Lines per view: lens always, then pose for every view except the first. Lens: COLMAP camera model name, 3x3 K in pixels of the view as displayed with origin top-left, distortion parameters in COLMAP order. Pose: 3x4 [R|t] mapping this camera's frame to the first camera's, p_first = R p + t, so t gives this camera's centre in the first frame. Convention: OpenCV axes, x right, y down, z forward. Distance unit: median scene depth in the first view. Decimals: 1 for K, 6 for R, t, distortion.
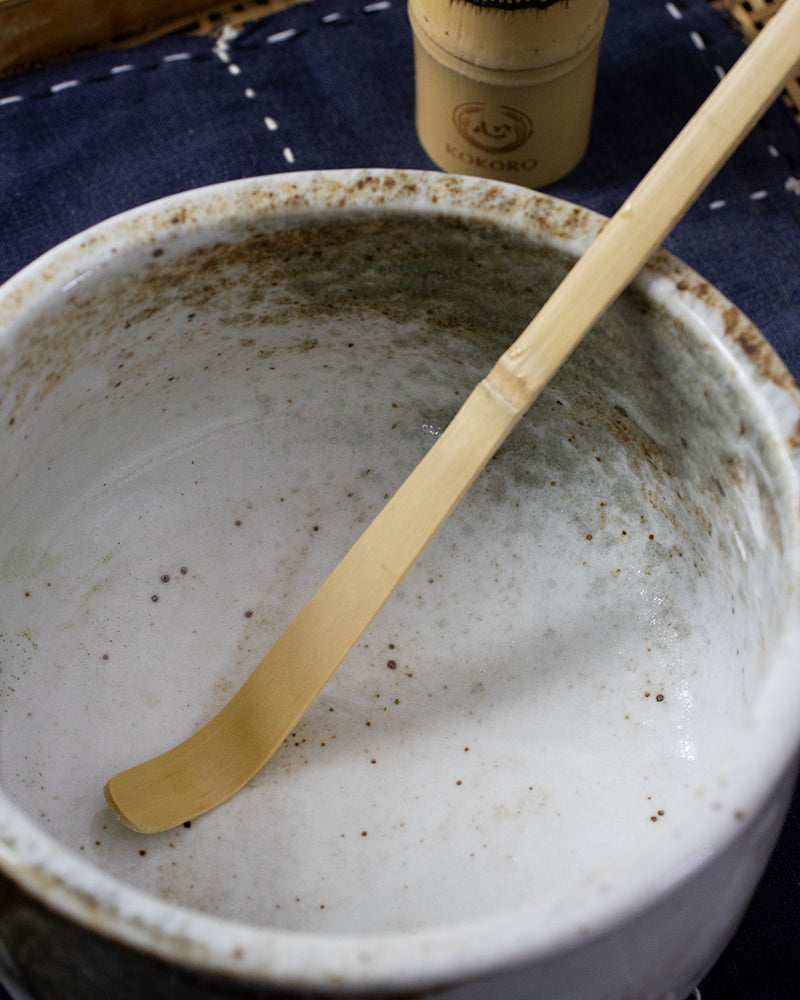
lens RADIAL K [[2261.8, 0, 381.6], [0, 2261.8, 432.1], [0, 0, 1]] dist [0.075803, 0.268275]
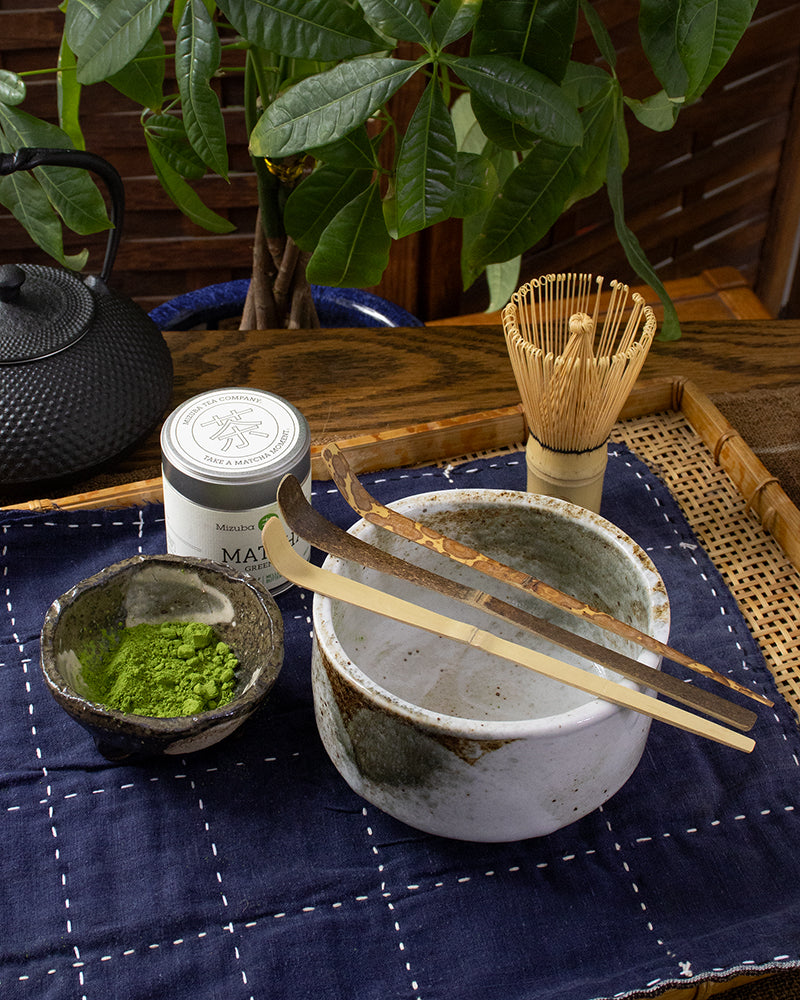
lens RADIAL K [[1514.6, 0, 331.8], [0, 1514.6, 462.9], [0, 0, 1]] dist [-0.042230, -1.332352]
pose [[0.988767, 0.080397, -0.126001, 0.013373], [-0.111490, 0.958194, -0.263502, 0.332590], [0.099548, 0.274590, 0.956394, -0.705433]]
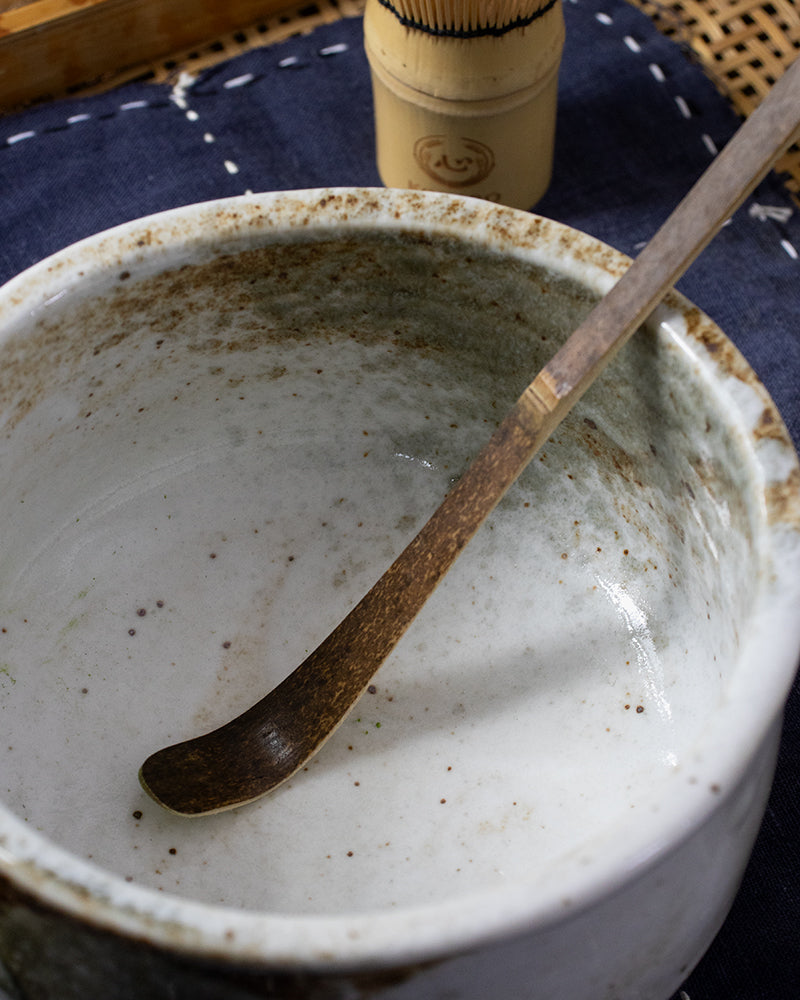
lens RADIAL K [[2414.2, 0, 400.0], [0, 2414.2, 500.0], [0, 0, 1]] dist [0.097081, 0.210407]
pose [[0.999186, -0.035736, 0.018719, -0.000030], [0.036201, 0.999029, -0.025111, 0.049040], [-0.017803, 0.025768, 0.999509, -0.071587]]
